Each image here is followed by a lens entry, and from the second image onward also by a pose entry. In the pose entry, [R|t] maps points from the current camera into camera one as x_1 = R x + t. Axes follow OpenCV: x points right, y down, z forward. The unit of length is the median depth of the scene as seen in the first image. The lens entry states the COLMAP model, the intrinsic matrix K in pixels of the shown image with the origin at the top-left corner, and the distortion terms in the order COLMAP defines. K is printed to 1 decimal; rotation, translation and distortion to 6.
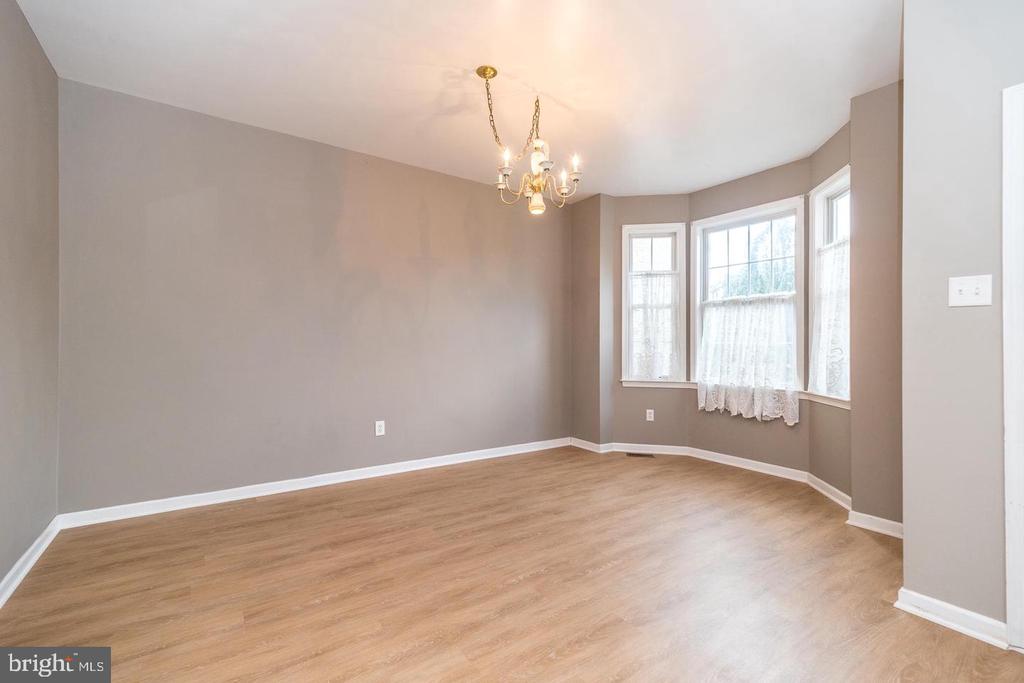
lens RADIAL K [[446.4, 0, 509.3], [0, 446.4, 347.8], [0, 0, 1]] dist [0.001858, 0.000725]
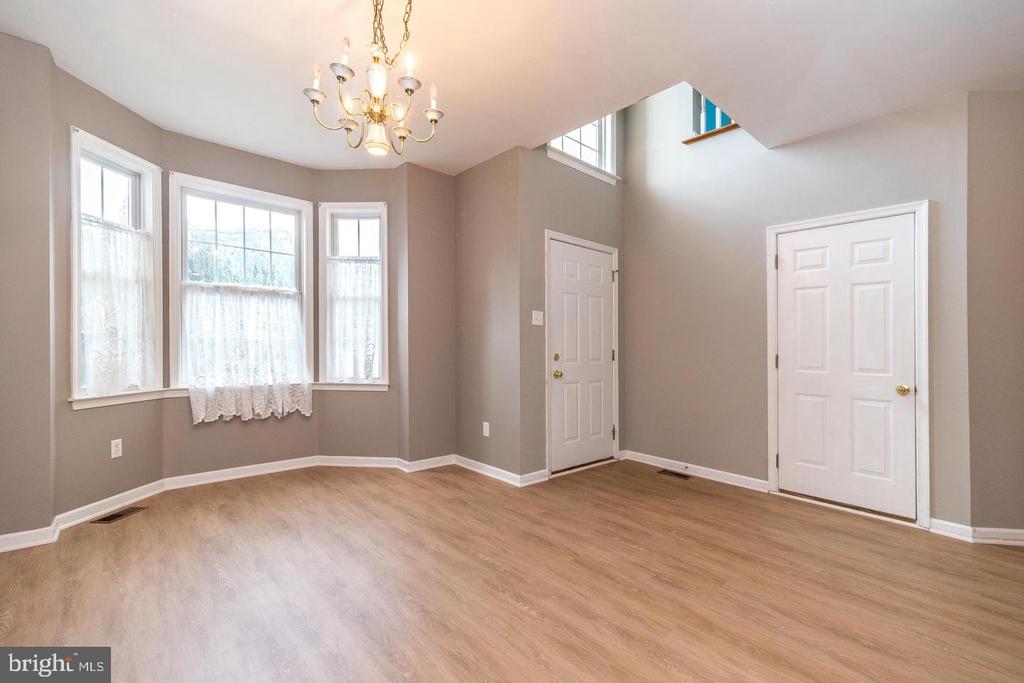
lens RADIAL K [[446.4, 0, 512.8], [0, 446.4, 341.9], [0, 0, 1]] dist [0.001858, 0.000725]
pose [[-0.127030, -0.002007, 0.991897, -0.436766], [-0.009420, 0.999955, 0.000817, -0.007197], [-0.991854, -0.009240, -0.127043, 0.588440]]
